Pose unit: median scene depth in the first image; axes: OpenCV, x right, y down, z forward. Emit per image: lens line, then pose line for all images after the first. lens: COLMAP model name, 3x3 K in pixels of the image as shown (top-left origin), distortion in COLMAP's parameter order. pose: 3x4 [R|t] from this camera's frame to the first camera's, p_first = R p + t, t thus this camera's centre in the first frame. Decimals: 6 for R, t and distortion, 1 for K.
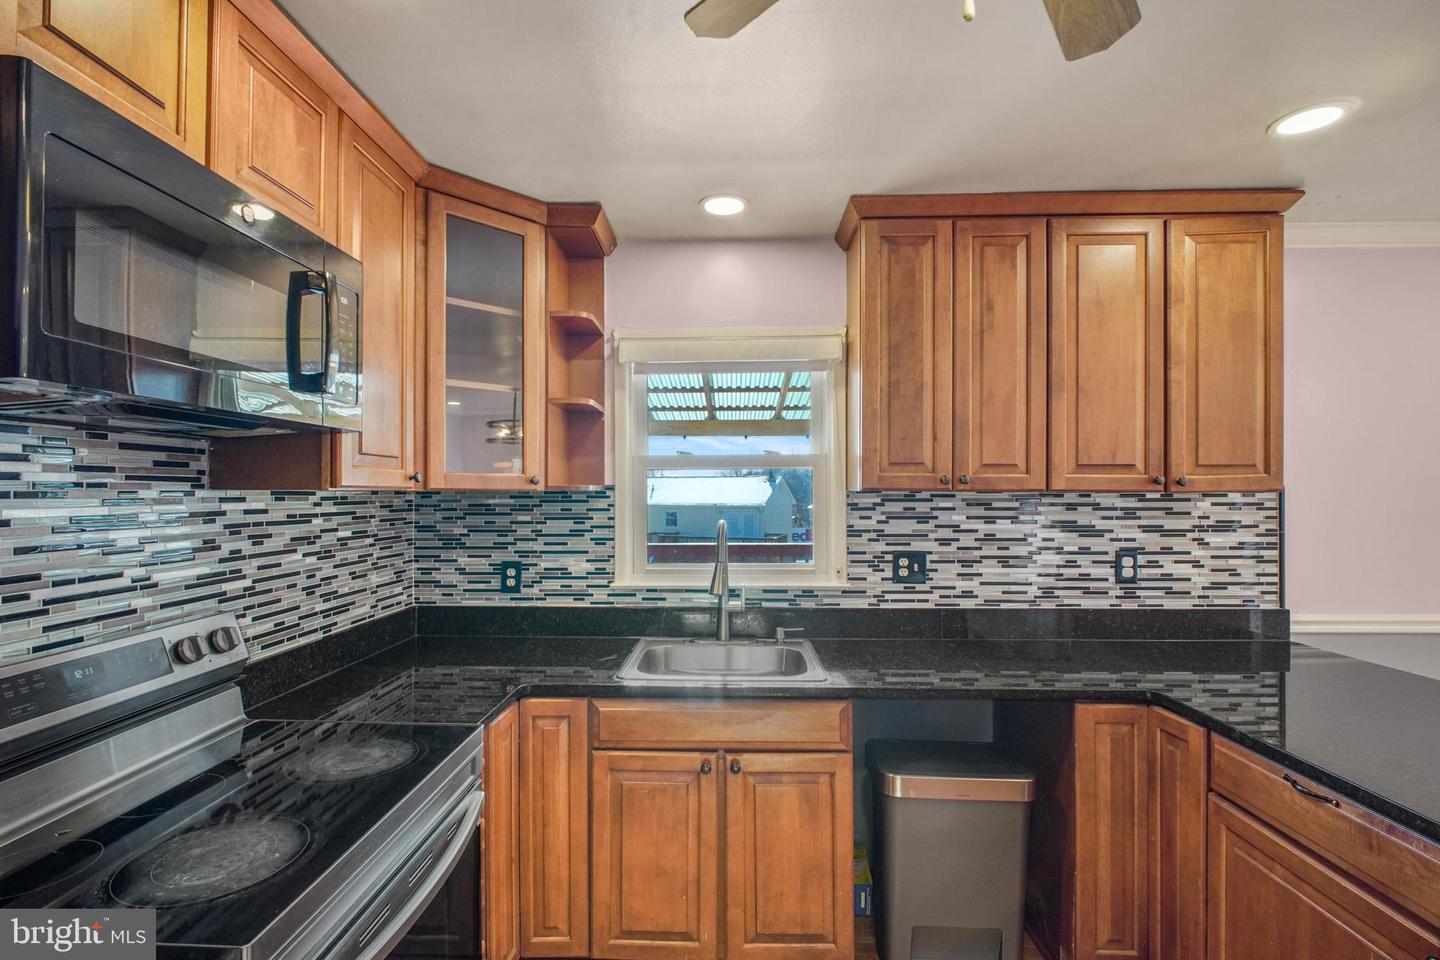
lens RADIAL K [[674.2, 0, 667.6], [0, 674.2, 486.2], [0, 0, 1]] dist [0.012406, -0.003691]
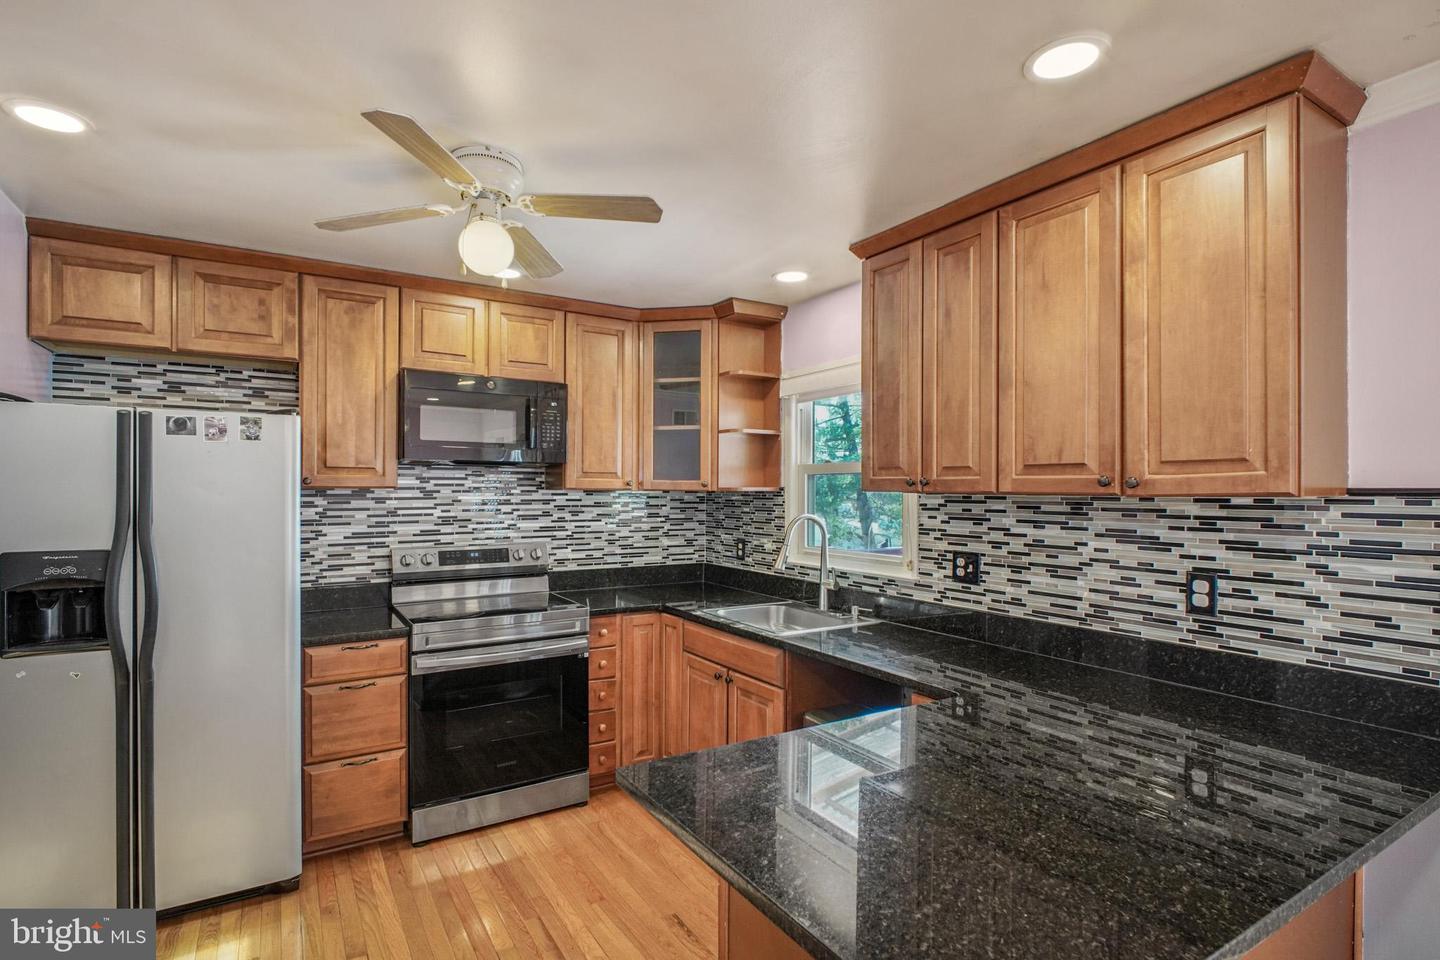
lens RADIAL K [[674.2, 0, 711.5], [0, 674.2, 484.2], [0, 0, 1]] dist [0.012406, -0.003691]
pose [[0.569838, -0.004444, -0.821745, 0.992118], [0.001237, 0.999989, -0.004550, -0.001723], [0.821756, 0.001576, 0.569837, 0.105502]]
